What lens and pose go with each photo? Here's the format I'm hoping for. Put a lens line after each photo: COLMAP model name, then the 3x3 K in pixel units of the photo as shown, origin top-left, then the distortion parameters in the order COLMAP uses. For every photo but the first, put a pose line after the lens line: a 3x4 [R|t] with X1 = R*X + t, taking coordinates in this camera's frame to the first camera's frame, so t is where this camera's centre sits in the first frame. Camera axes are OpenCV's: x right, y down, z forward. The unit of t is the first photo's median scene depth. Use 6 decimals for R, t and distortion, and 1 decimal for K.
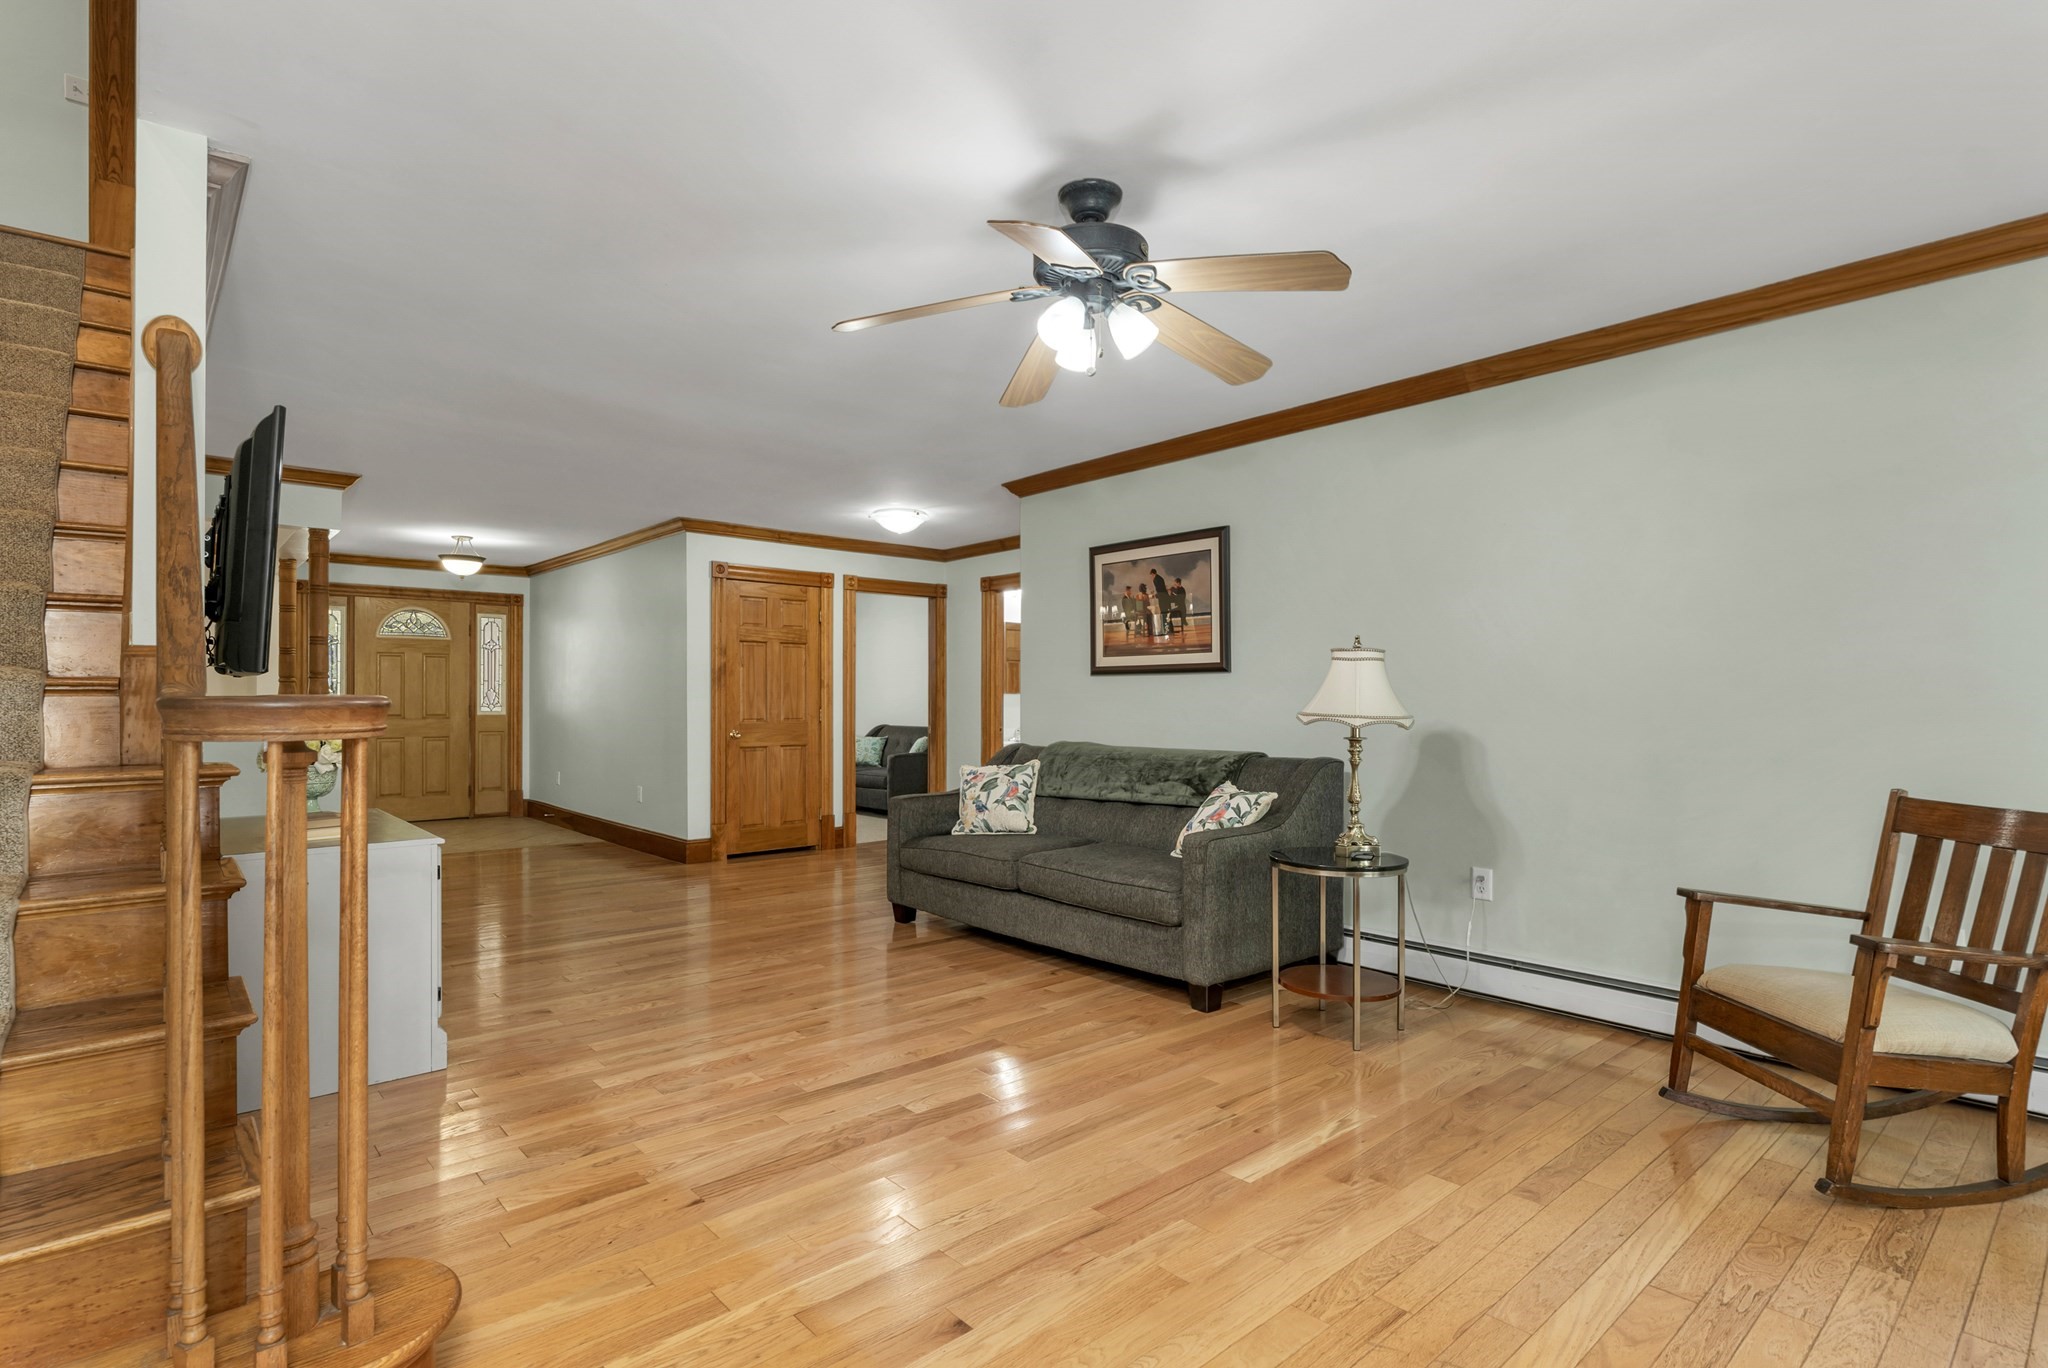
lens RADIAL K [[1018.8, 0, 1024.0], [0, 1018.8, 684.0], [0, 0, 1]] dist [-0.000369, -0.000049]
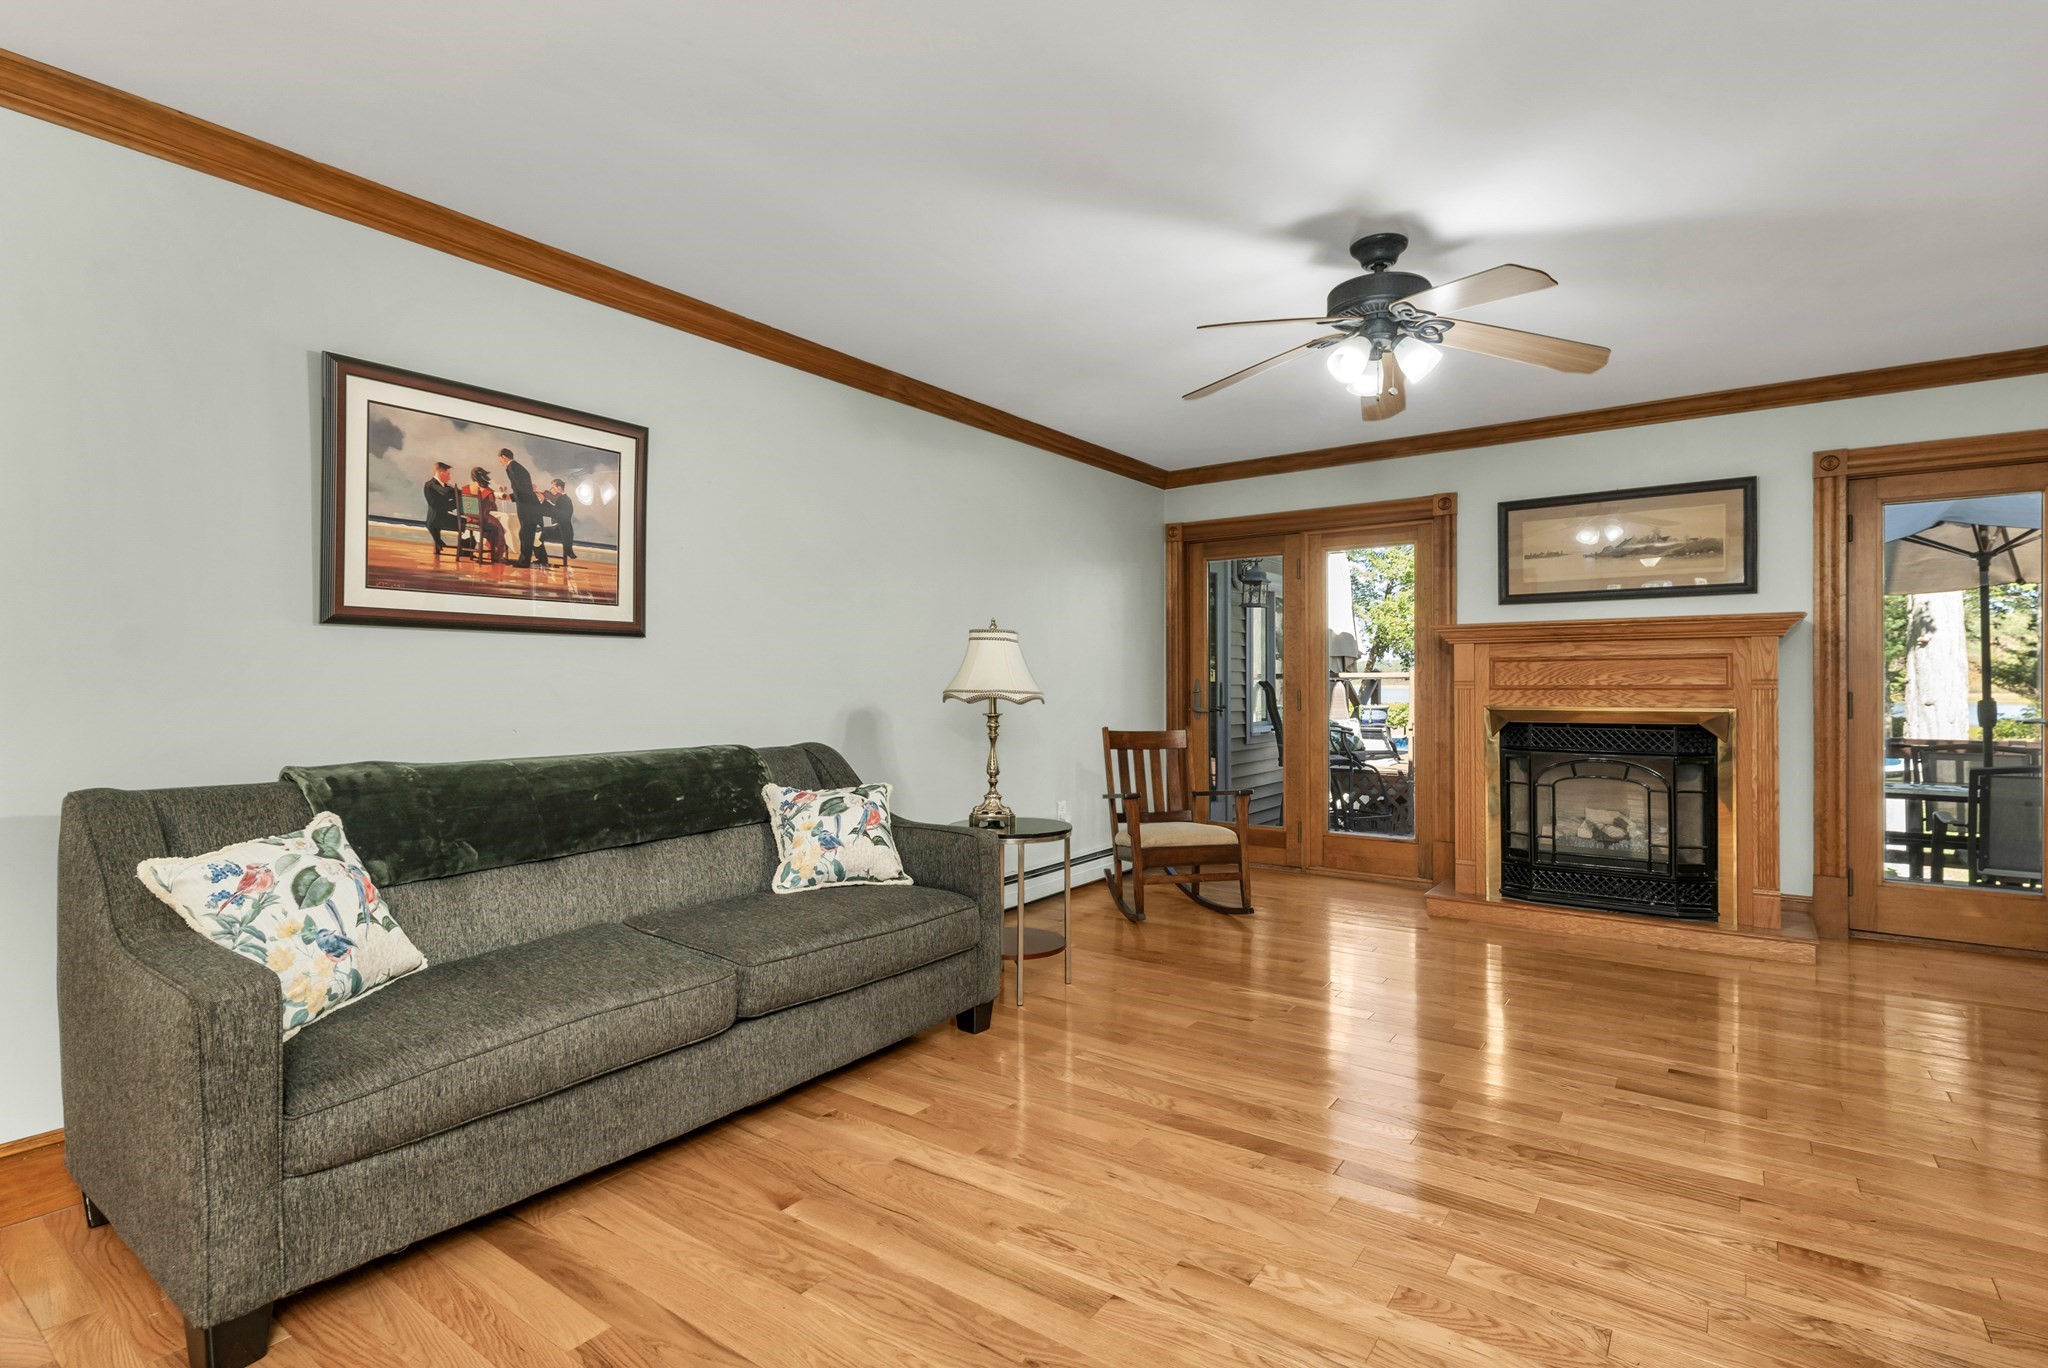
lens RADIAL K [[982.6, 0, 1024.0], [0, 982.6, 684.0], [0, 0, 1]] dist [0.000184, -0.000088]
pose [[-0.215651, -0.002856, 0.976466, -0.505747], [-0.018913, 0.999820, -0.001252, 0.015918], [-0.976287, -0.018738, -0.215666, 0.879499]]
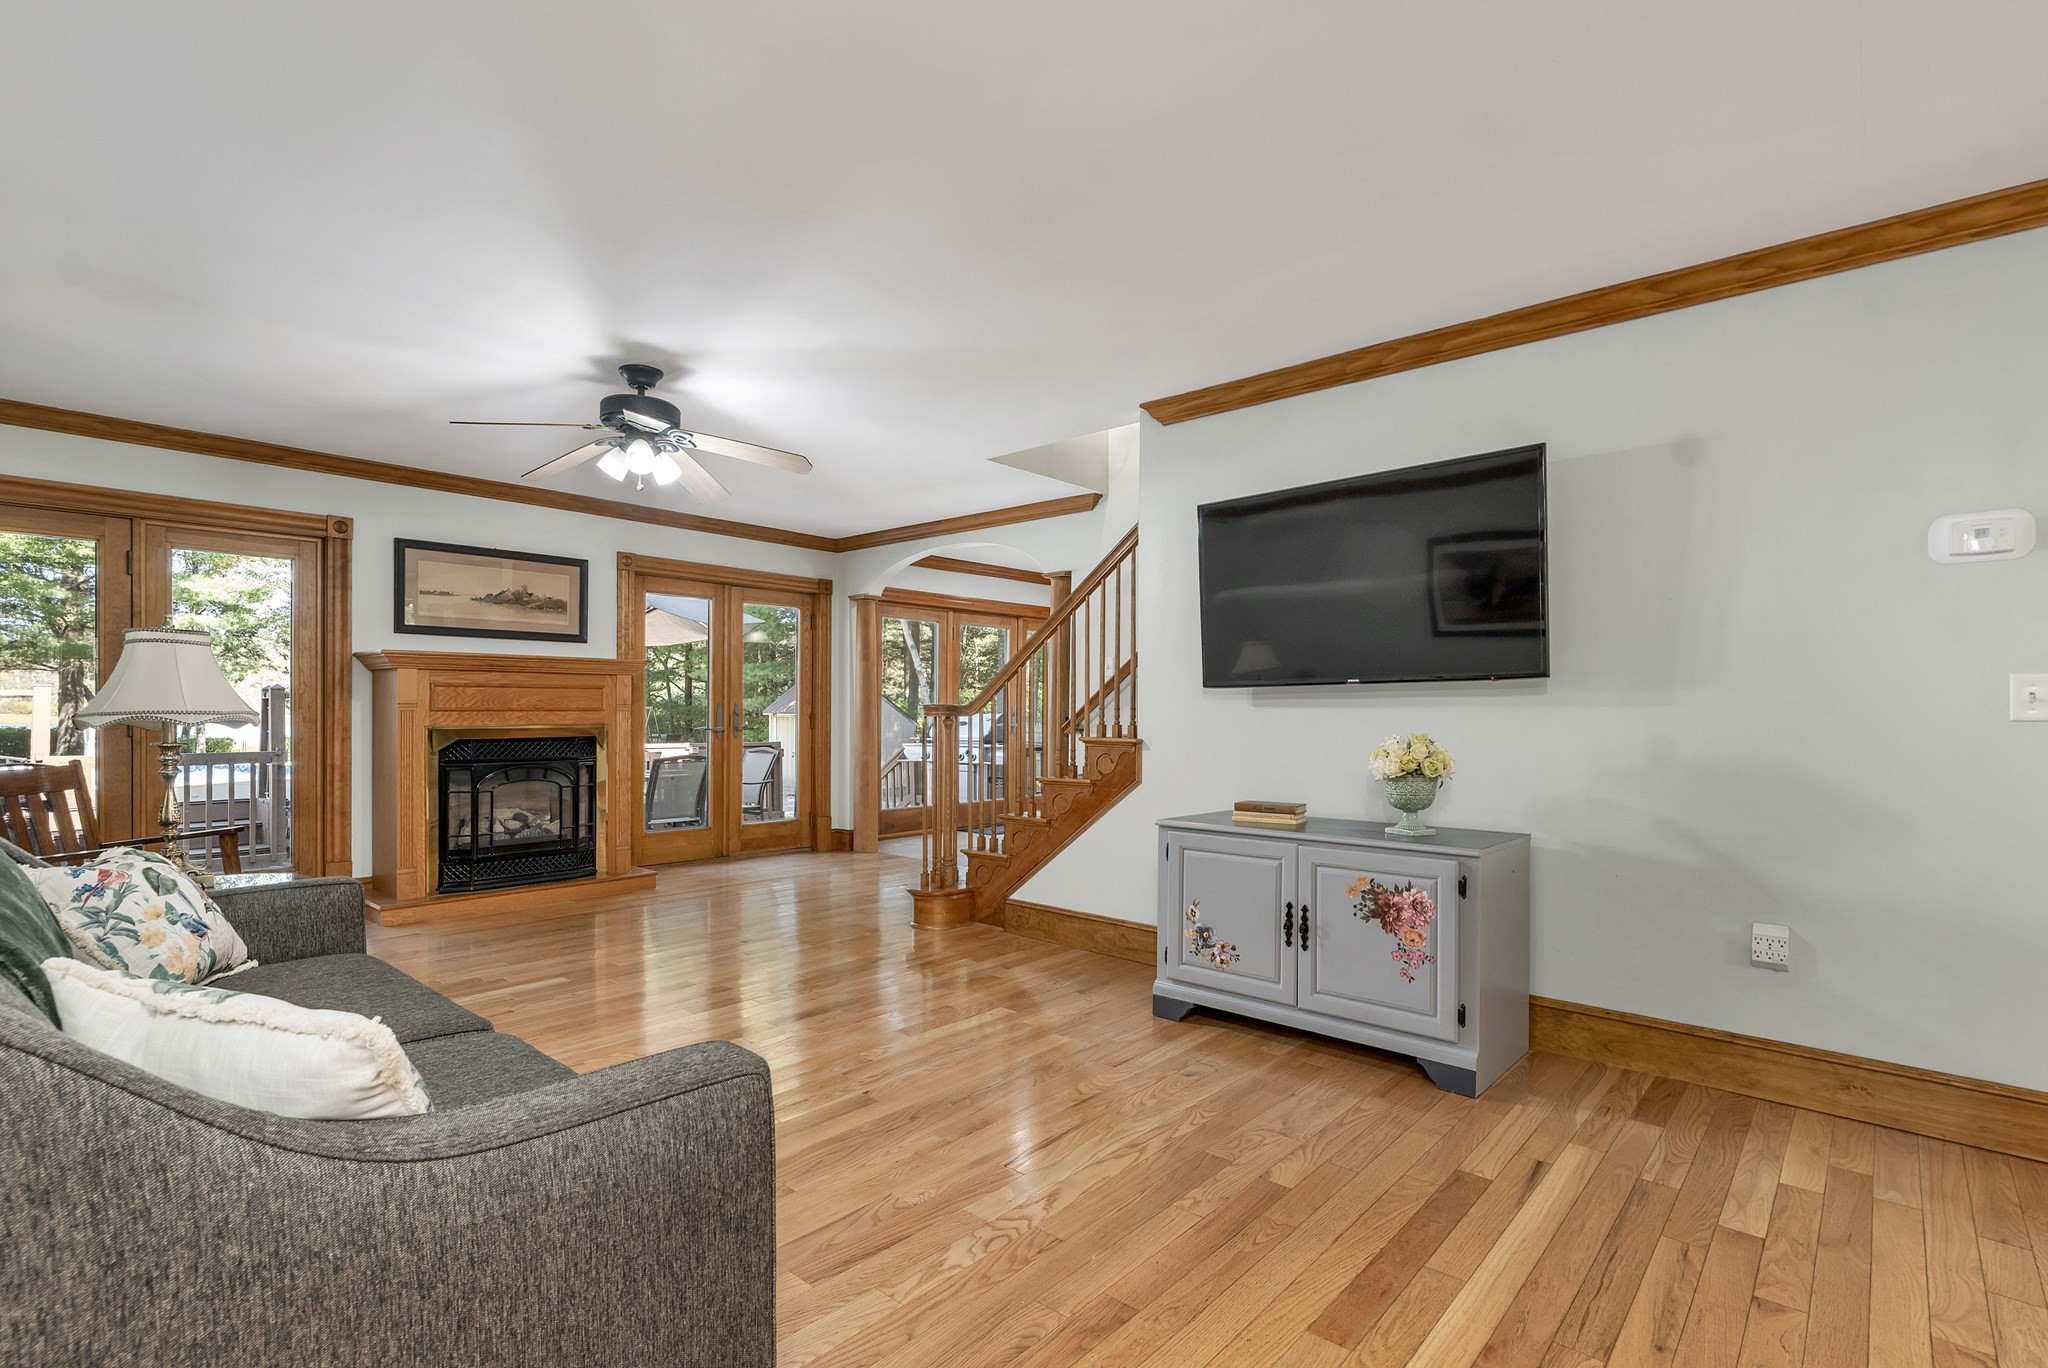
lens RADIAL K [[967.1, 0, 1023.5], [0, 967.1, 717.4], [0, 0, 1]] dist [0.000892, 0.000143]
pose [[-0.993191, -0.006267, -0.116325, -0.181427], [-0.004933, 0.999919, -0.011753, 0.027193], [0.116390, -0.011099, -0.993142, 1.346073]]
